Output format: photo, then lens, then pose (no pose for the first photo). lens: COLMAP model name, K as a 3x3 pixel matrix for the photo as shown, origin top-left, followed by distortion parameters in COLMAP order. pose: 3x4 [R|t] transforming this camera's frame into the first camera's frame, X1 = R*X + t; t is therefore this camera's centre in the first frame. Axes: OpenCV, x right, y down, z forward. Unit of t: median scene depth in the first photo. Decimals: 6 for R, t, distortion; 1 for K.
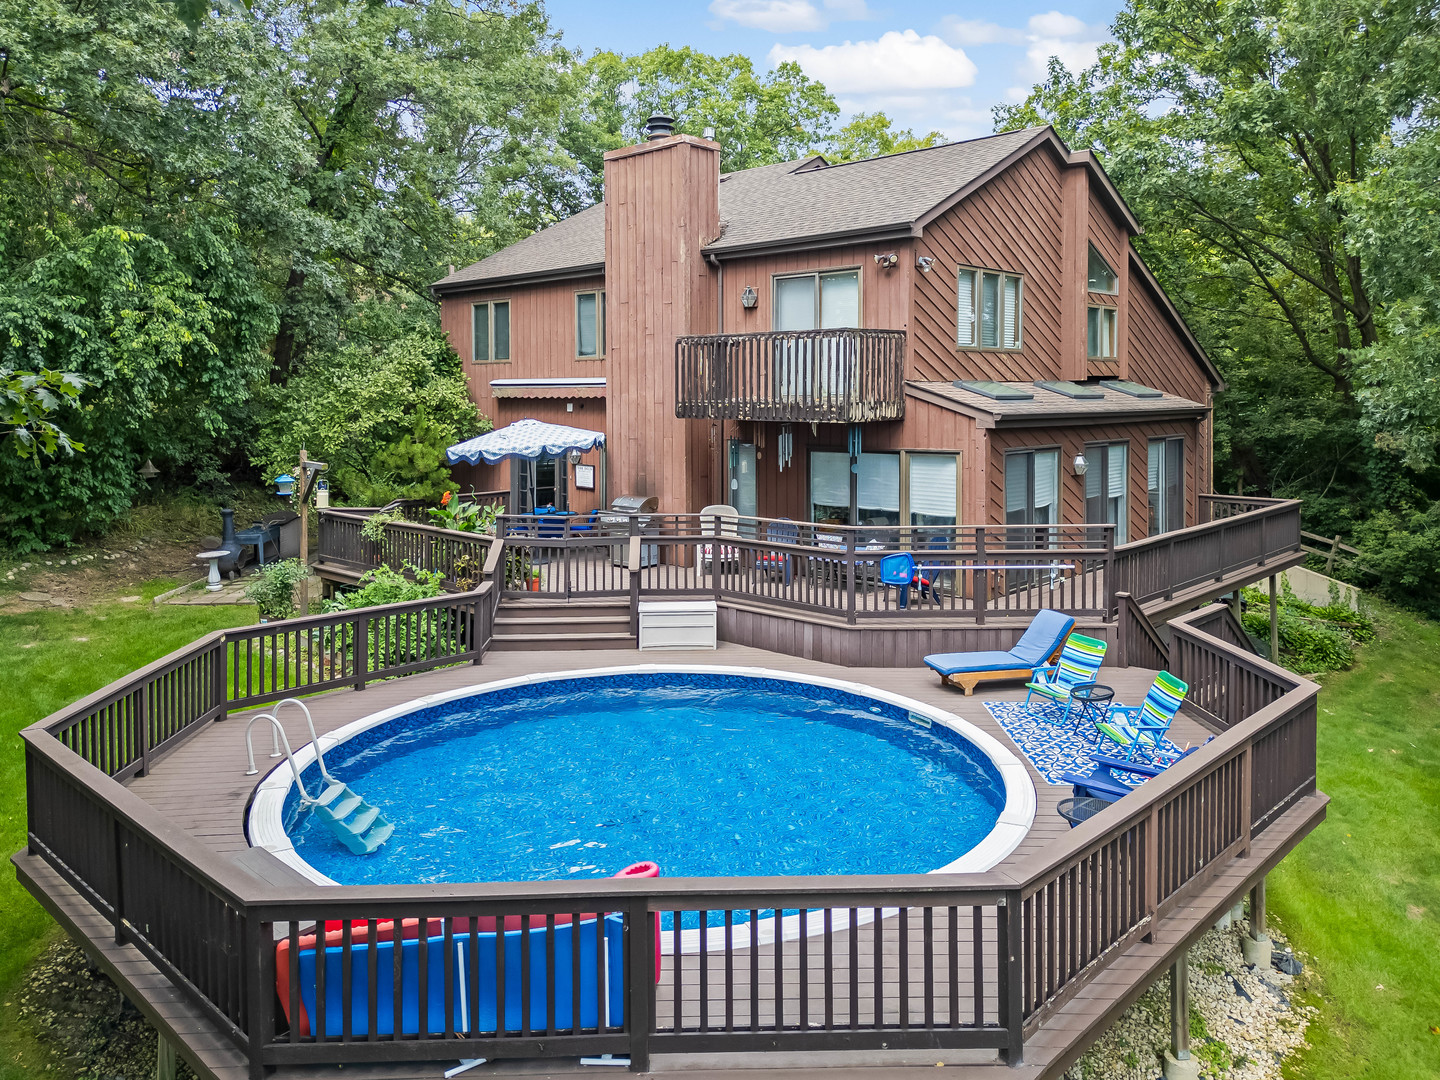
lens RADIAL K [[1073.7, 0, 720.3], [0, 1073.7, 423.7], [0, 0, 1]] dist [0.034710, -0.002565]
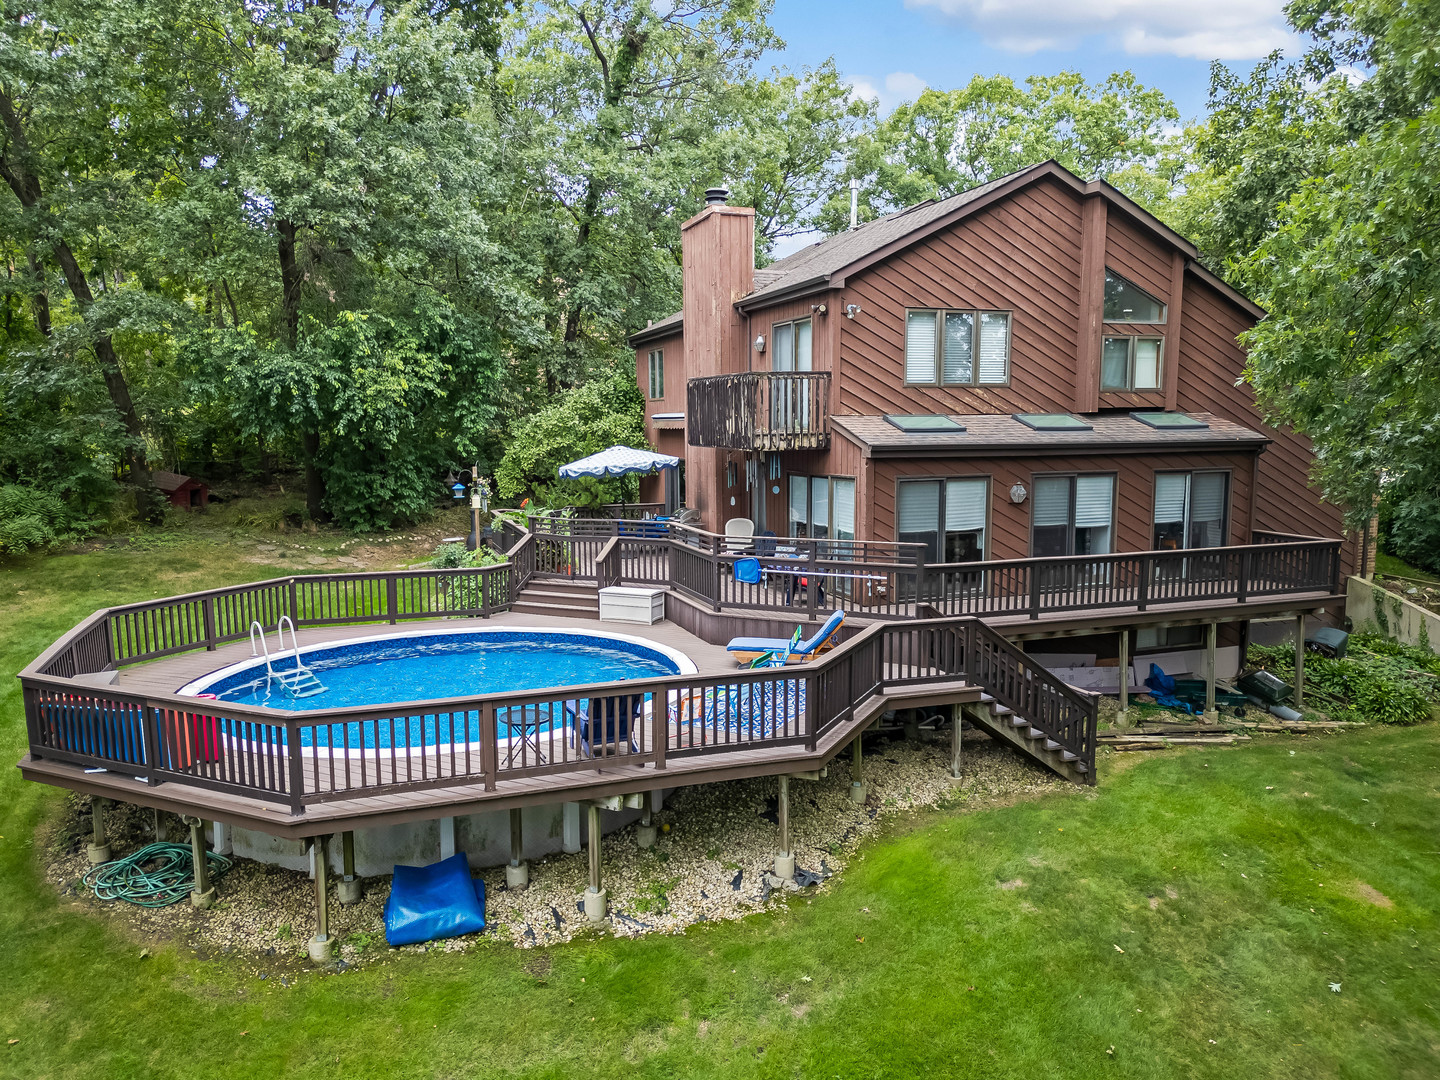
lens RADIAL K [[1014.7, 0, 715.6], [0, 1014.7, 564.0], [0, 0, 1]] dist [0.040057, 0.000008]
pose [[0.893998, 0.060541, -0.443963, 0.498144], [-0.011091, 0.993517, 0.113145, -0.002938], [0.447935, -0.096228, 0.888873, -0.039714]]
